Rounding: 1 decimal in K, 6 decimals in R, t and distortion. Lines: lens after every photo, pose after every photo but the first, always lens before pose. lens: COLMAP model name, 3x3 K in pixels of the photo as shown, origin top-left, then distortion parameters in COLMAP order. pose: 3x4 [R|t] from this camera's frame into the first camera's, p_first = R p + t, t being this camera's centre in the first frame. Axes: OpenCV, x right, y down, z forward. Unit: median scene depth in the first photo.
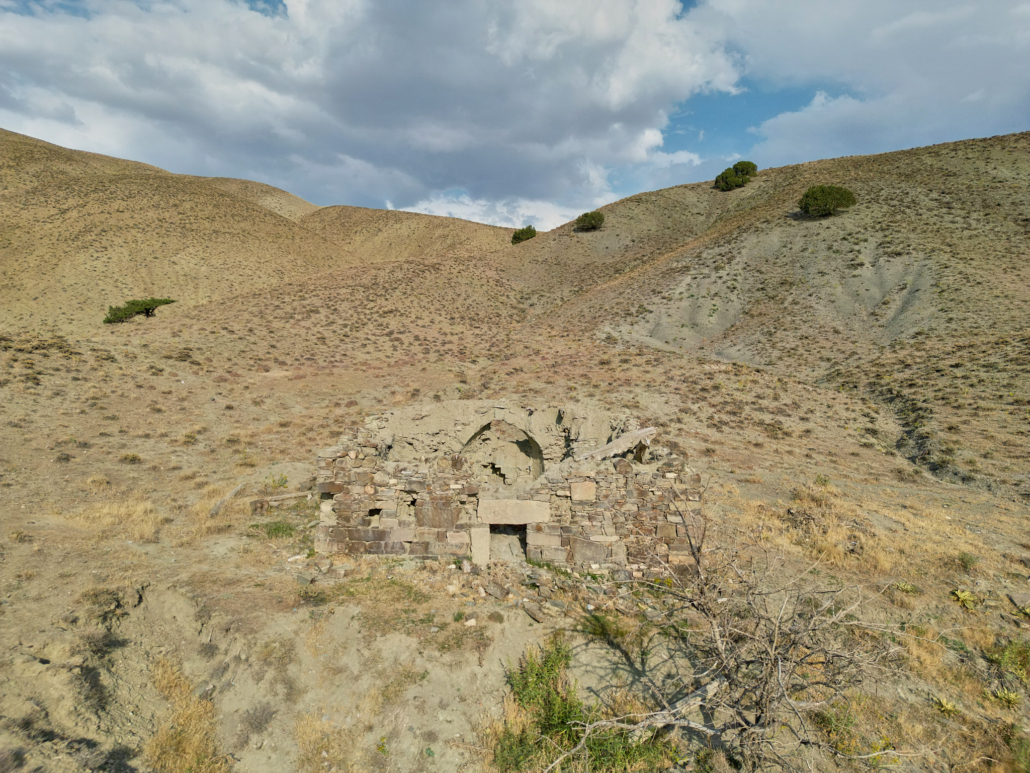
lens RADIAL K [[716.1, 0, 513.7], [0, 716.1, 392.3], [0, 0, 1]] dist [0.087878, -0.089460]
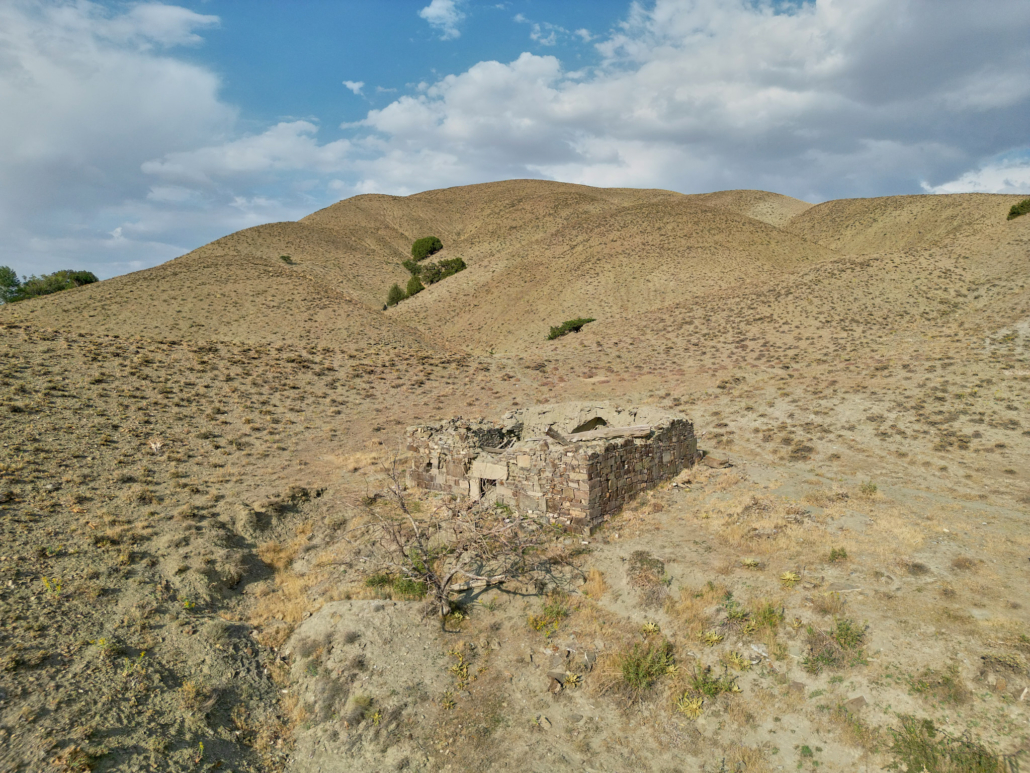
lens RADIAL K [[716.1, 0, 513.7], [0, 716.1, 392.3], [0, 0, 1]] dist [0.087878, -0.089460]
pose [[0.775975, 0.013982, -0.630608, 0.283983], [-0.016177, 0.999867, 0.002263, -0.002780], [0.630556, 0.008445, 0.776098, -0.050832]]
